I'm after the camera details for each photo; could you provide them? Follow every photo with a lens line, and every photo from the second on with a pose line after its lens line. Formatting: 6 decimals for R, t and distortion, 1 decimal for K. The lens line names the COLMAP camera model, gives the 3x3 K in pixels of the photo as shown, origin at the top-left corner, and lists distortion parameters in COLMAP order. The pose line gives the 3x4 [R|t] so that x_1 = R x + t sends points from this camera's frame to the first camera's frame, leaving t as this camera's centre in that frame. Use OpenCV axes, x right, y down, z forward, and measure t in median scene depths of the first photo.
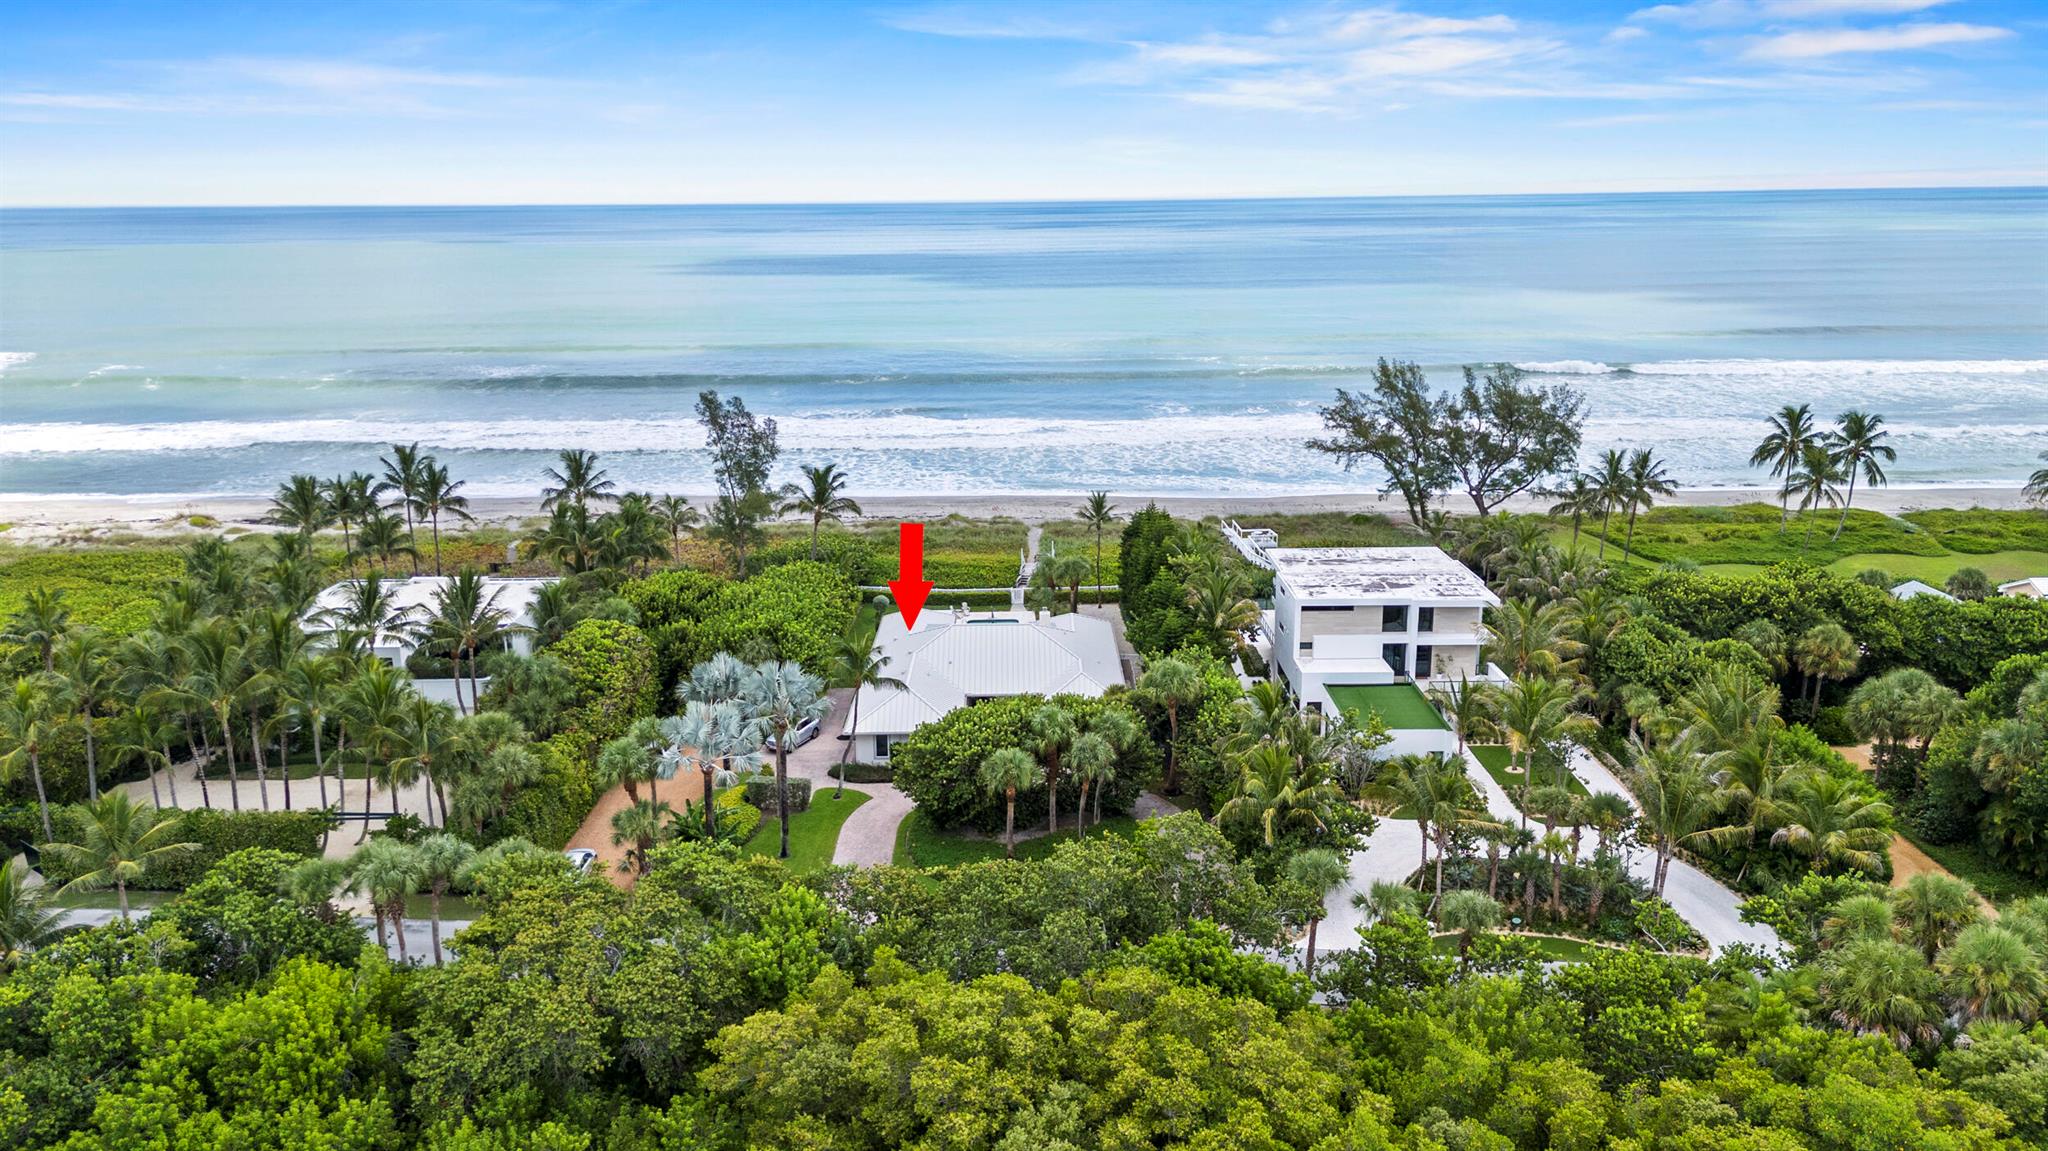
lens RADIAL K [[1556.6, 0, 1024.0], [0, 1556.6, 575.5], [0, 0, 1]] dist [0.035470, -0.006947]
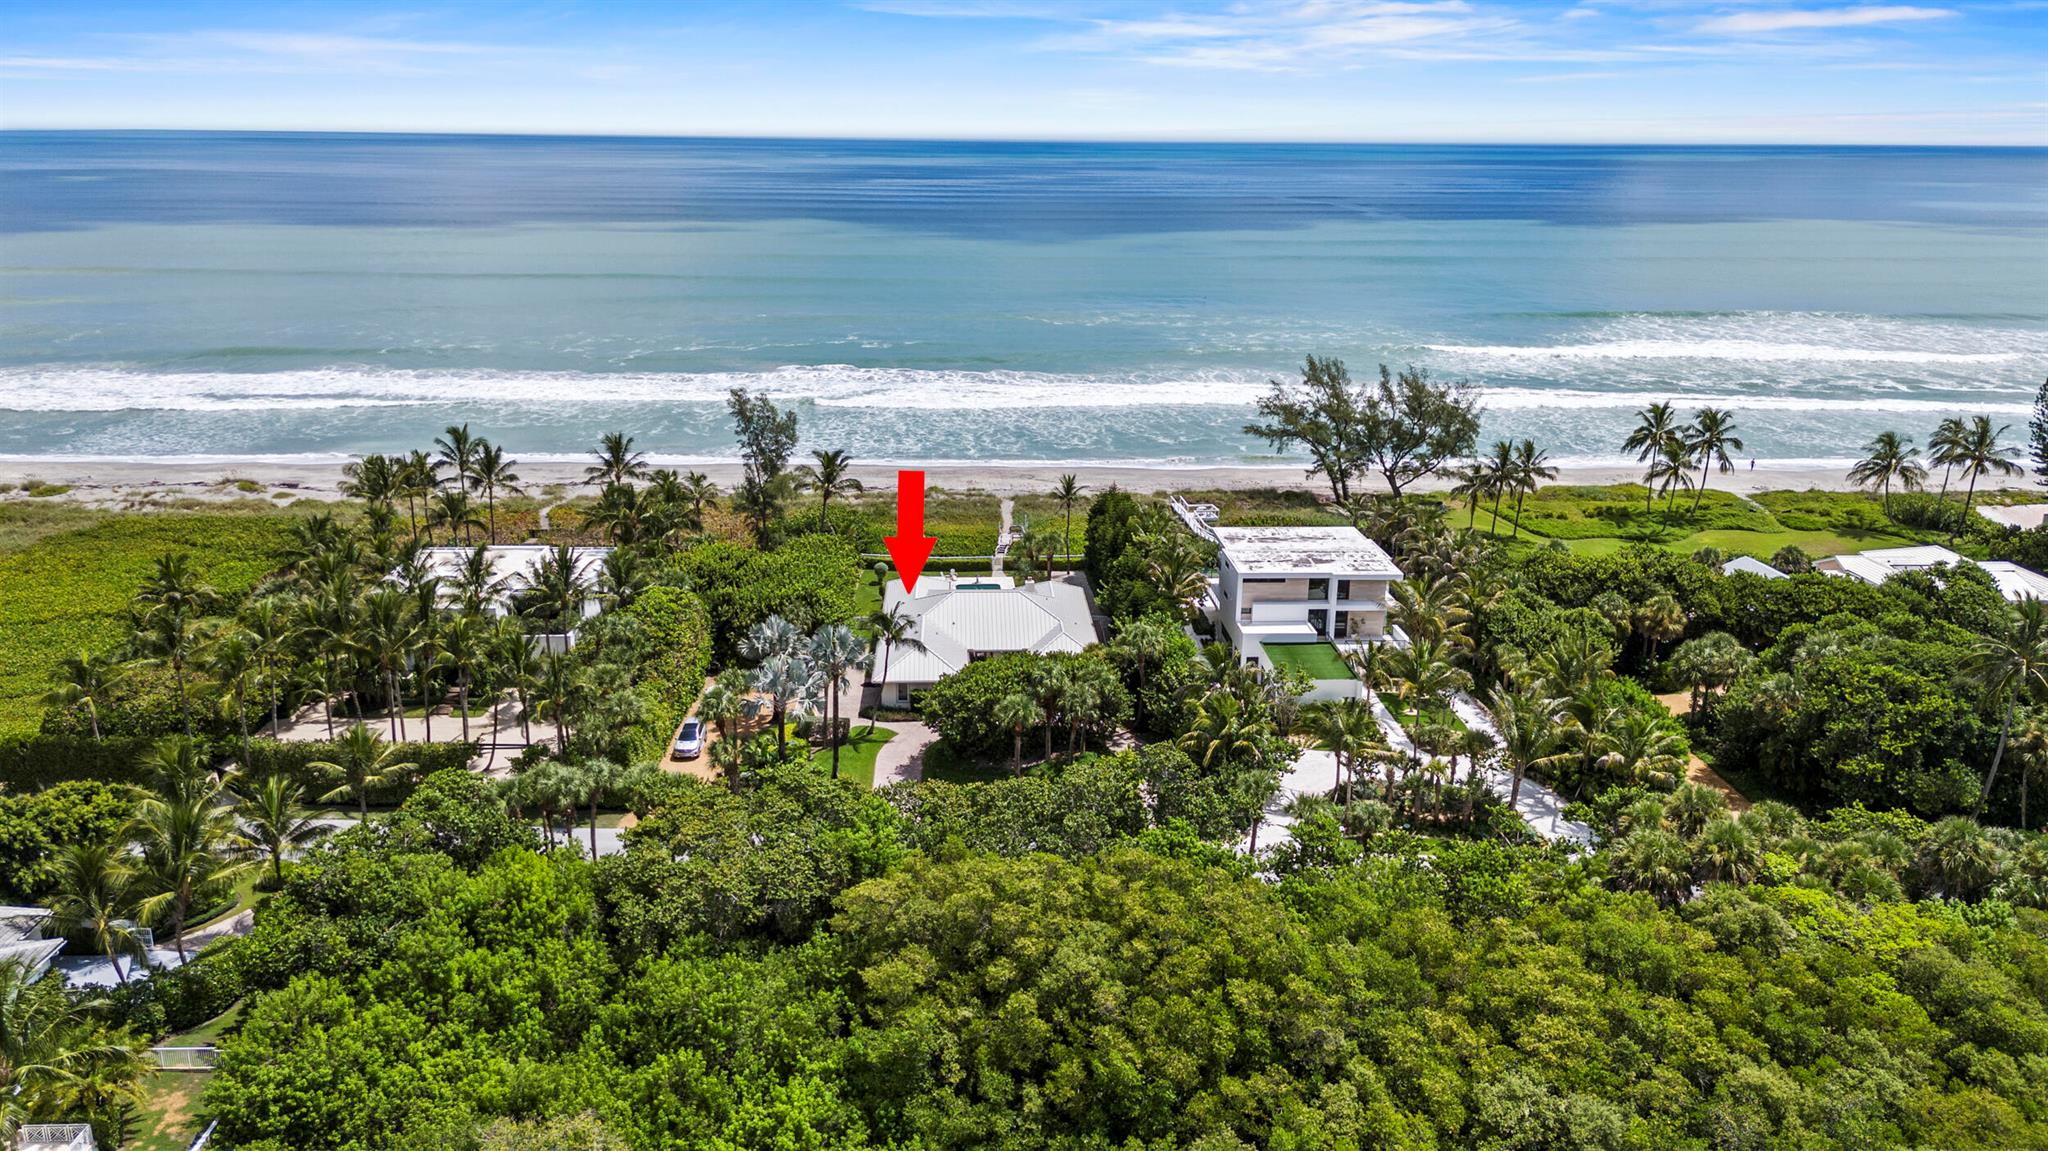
lens RADIAL K [[1556.6, 0, 1024.0], [0, 1556.6, 575.5], [0, 0, 1]] dist [0.035470, -0.006947]
pose [[0.998892, 0.006187, 0.046653, -0.050147], [-0.007823, 0.999358, 0.034963, -0.023920], [-0.046407, -0.035289, 0.998299, -0.209606]]
